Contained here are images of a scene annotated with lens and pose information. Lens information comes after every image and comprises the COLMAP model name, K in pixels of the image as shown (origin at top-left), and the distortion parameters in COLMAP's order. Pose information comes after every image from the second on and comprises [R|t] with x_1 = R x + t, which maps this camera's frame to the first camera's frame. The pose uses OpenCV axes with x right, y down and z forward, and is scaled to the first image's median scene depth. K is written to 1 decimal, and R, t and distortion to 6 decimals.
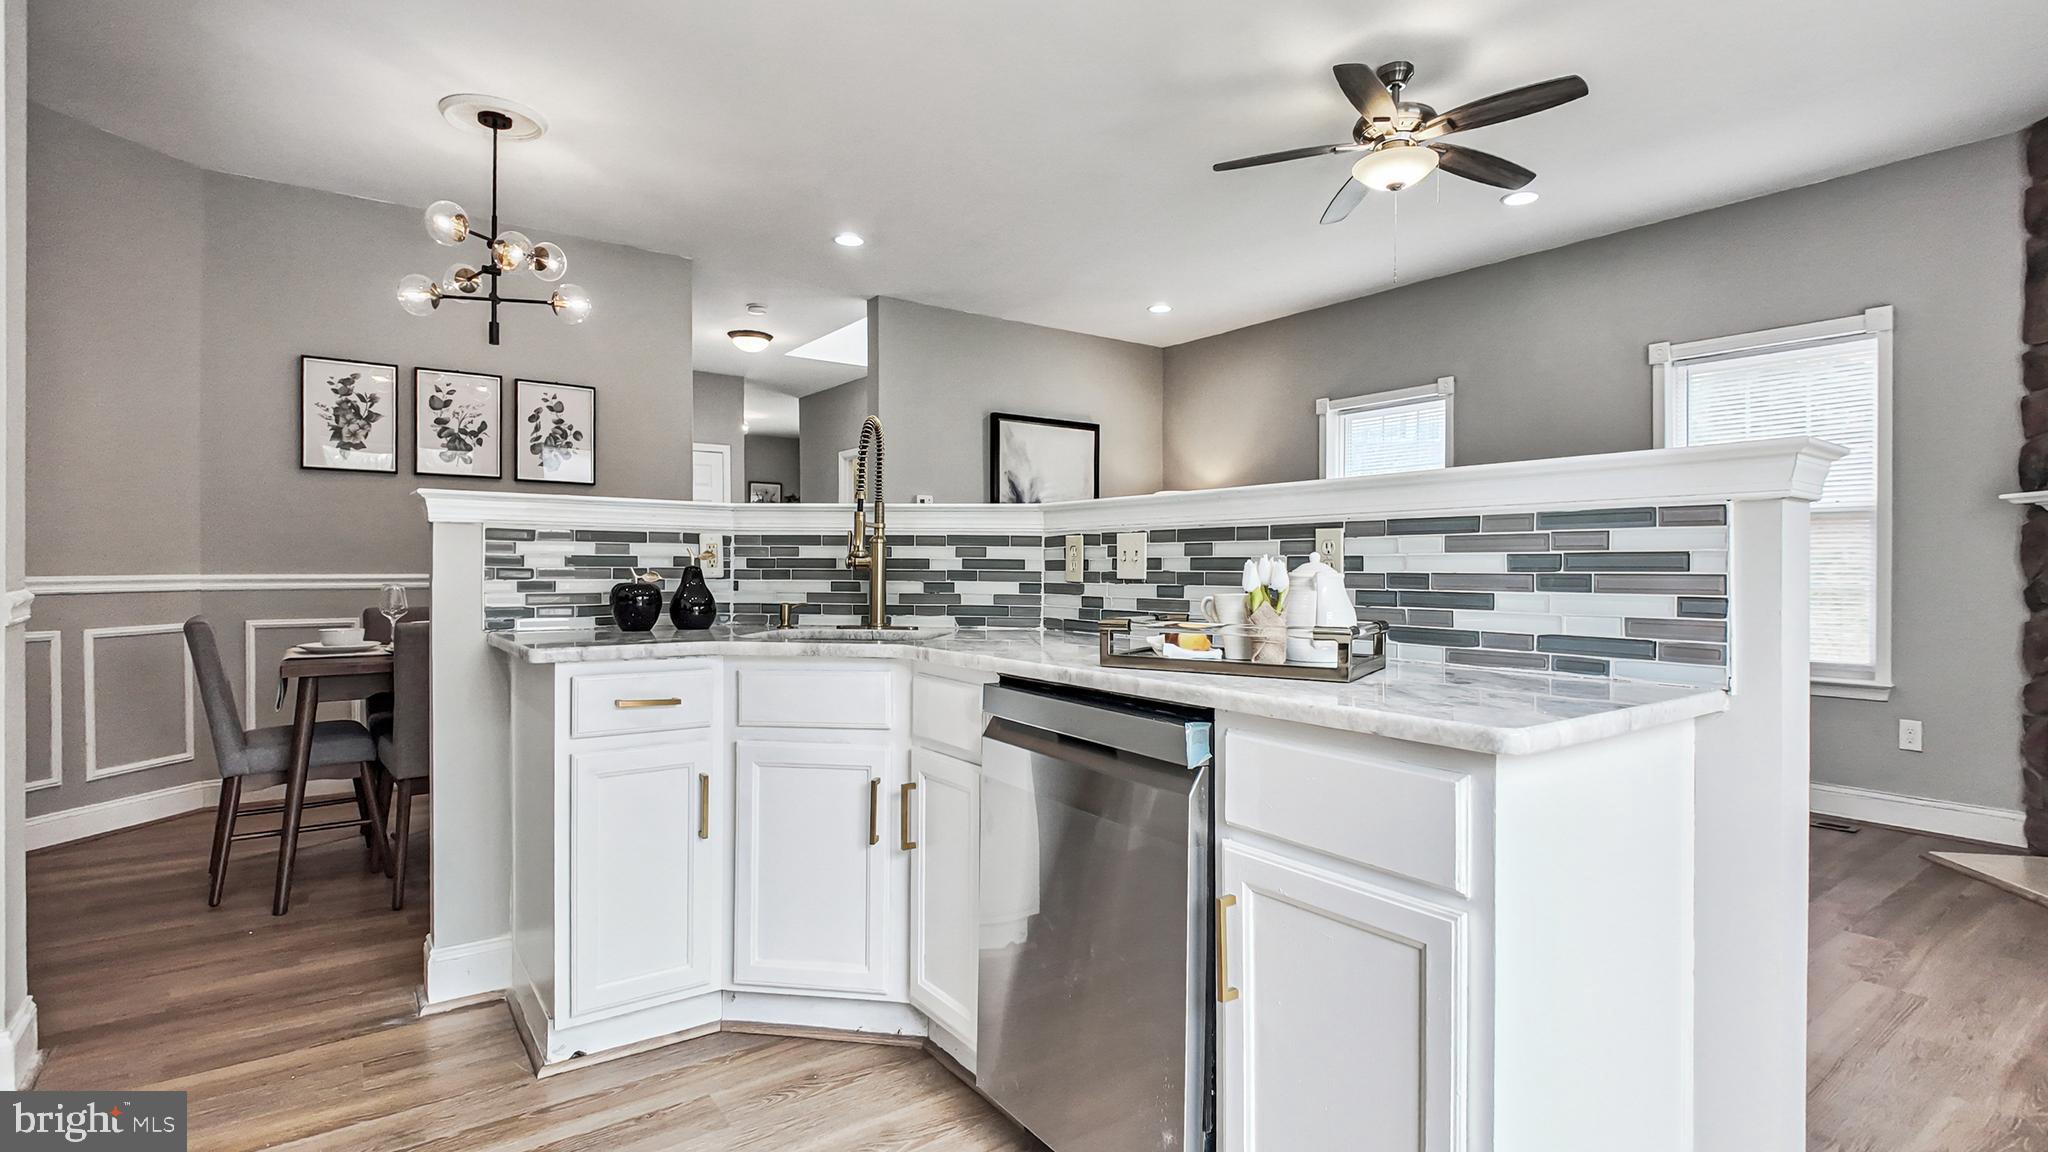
lens RADIAL K [[954.3, 0, 1047.5], [0, 954.3, 576.3], [0, 0, 1]] dist [-0.000798, -0.014435]
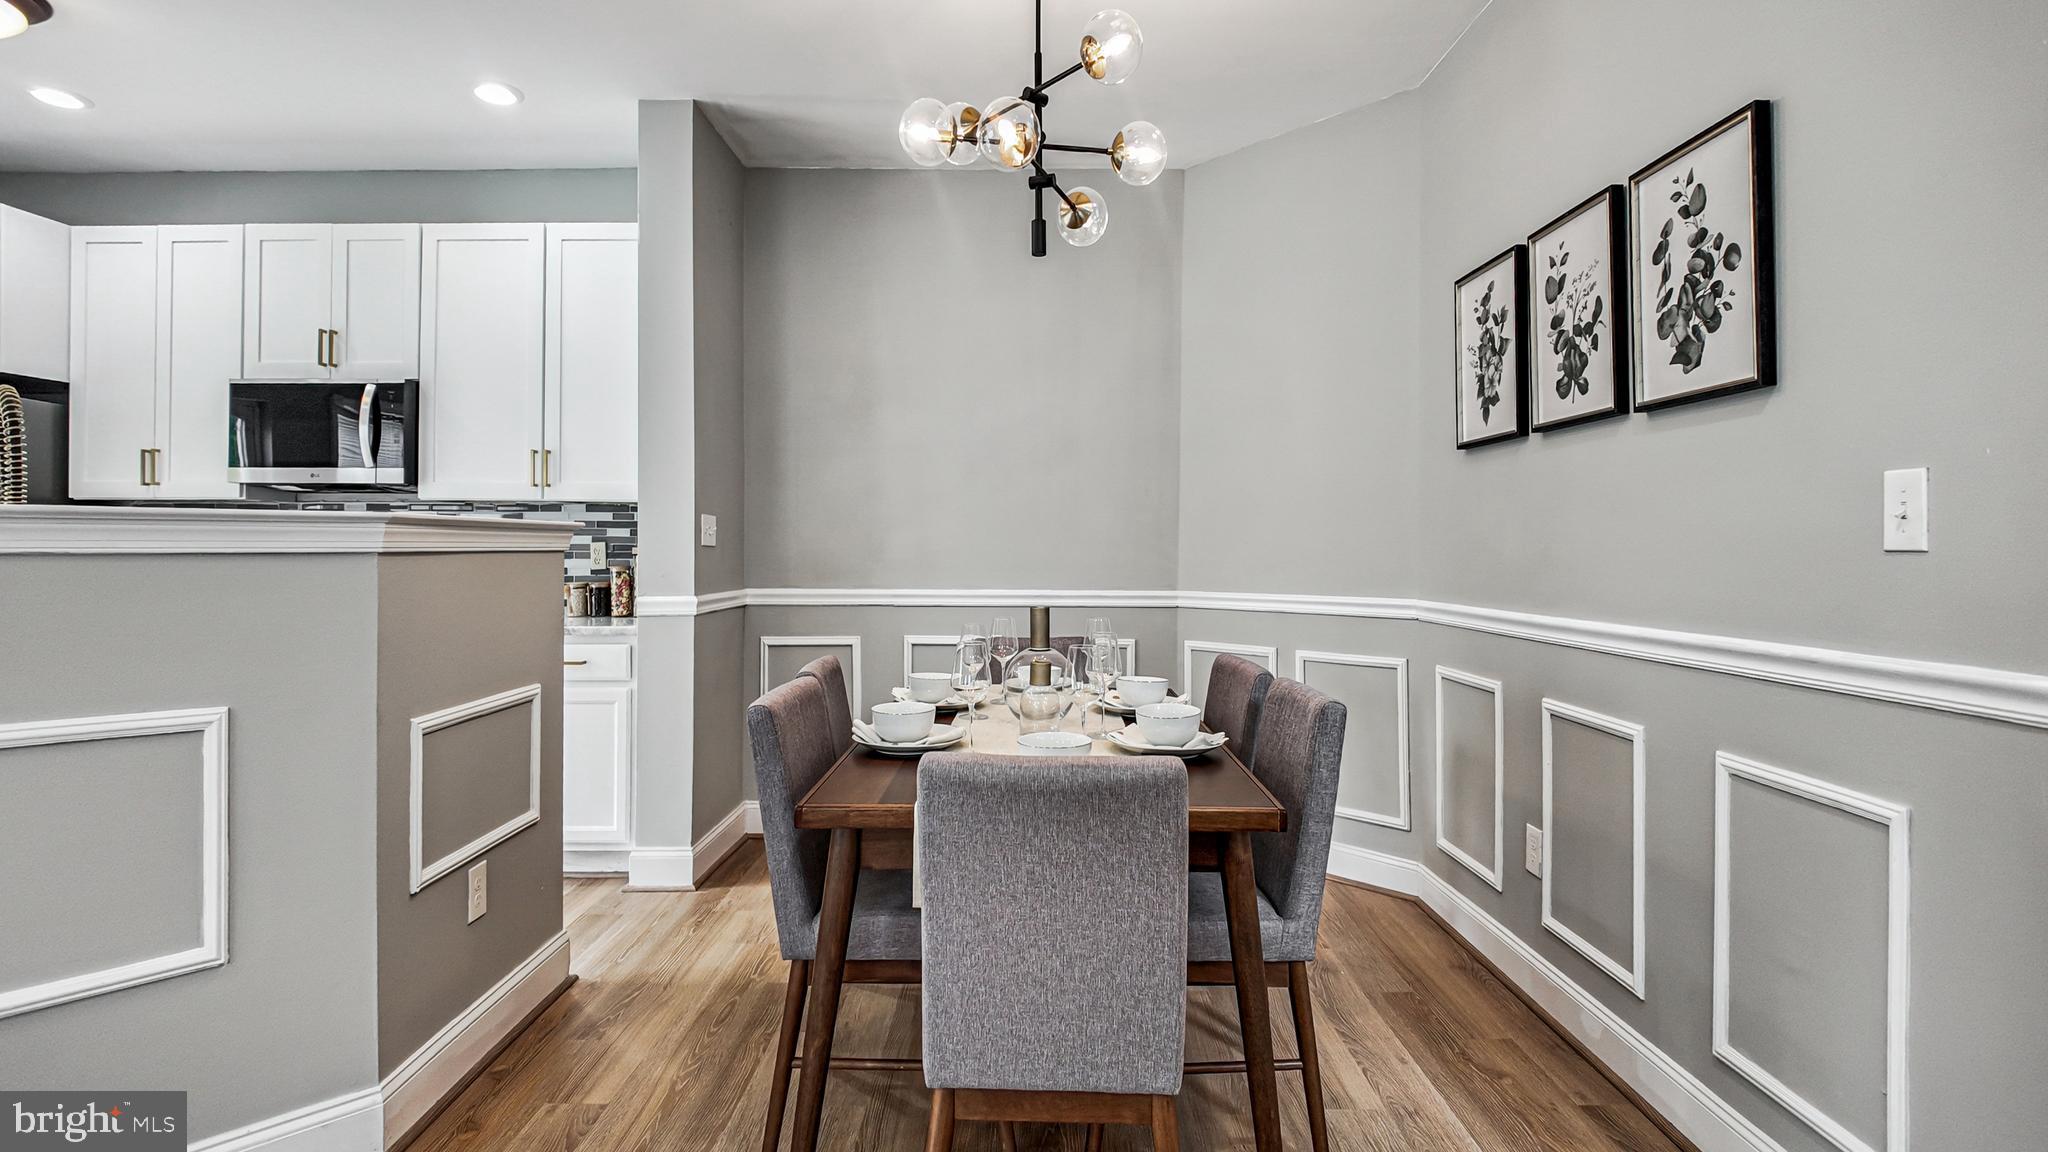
lens RADIAL K [[957.3, 0, 1019.2], [0, 957.3, 550.3], [0, 0, 1]] dist [-0.002390, -0.013114]
pose [[-0.589267, -0.007824, -0.807900, -0.055902], [-0.019072, 0.999809, 0.004228, -0.041515], [0.807713, 0.017900, -0.589304, 1.255525]]
